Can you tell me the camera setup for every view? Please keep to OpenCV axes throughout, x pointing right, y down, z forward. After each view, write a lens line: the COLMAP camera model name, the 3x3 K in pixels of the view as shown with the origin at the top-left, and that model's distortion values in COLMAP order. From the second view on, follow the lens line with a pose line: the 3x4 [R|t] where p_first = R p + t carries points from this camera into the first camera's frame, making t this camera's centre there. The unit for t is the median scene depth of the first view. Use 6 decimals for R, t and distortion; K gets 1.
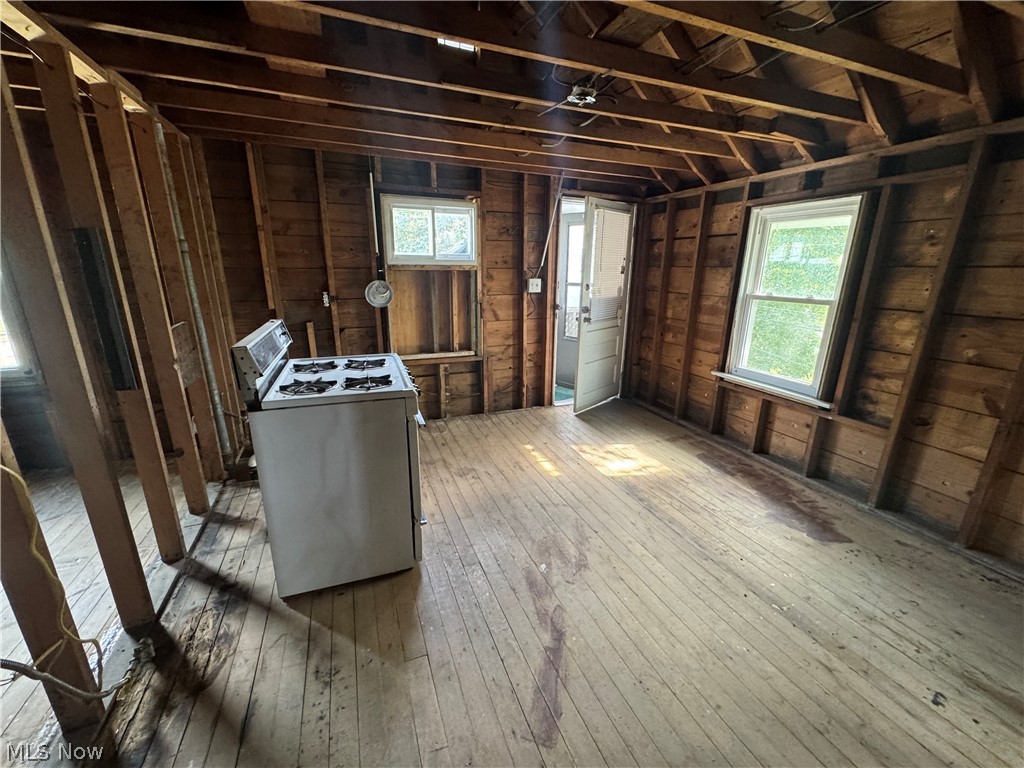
lens RADIAL K [[412.4, 0, 512.4], [0, 412.4, 381.1], [0, 0, 1]] dist [-0.002149, -0.000106]
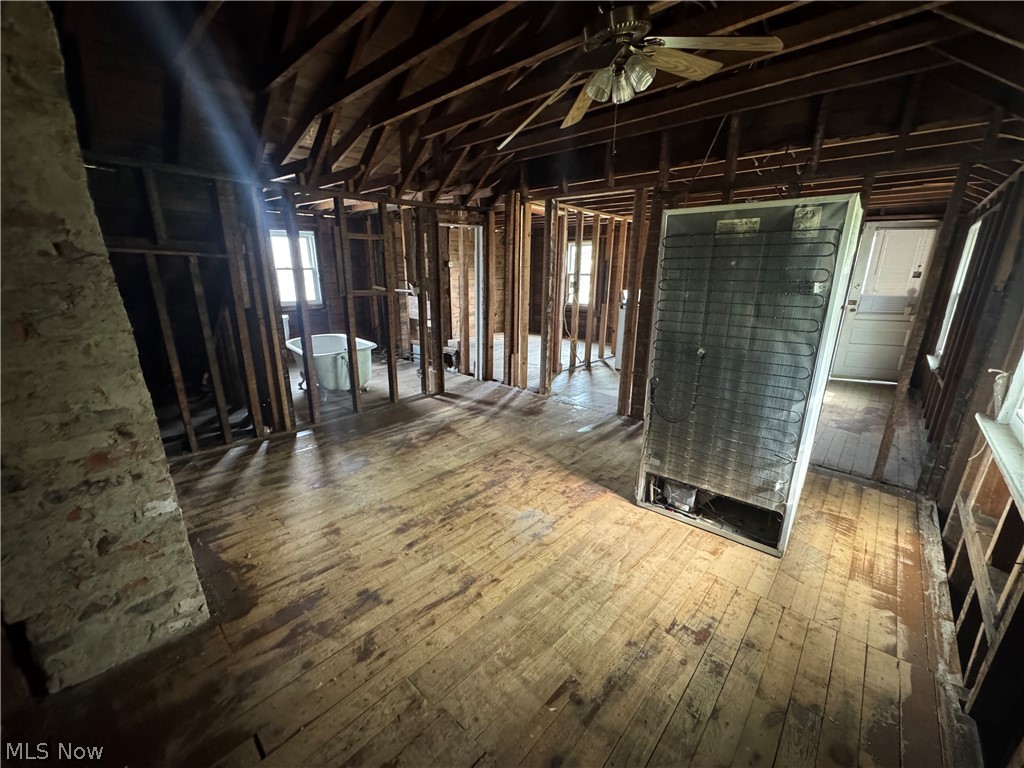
lens RADIAL K [[412.4, 0, 511.3], [0, 412.4, 386.8], [0, 0, 1]] dist [-0.002149, -0.000106]
pose [[0.438967, 0.243091, -0.864994, 0.964528], [-0.247200, 0.958228, 0.143844, 0.188522], [0.863829, 0.150684, 0.480723, -0.637404]]
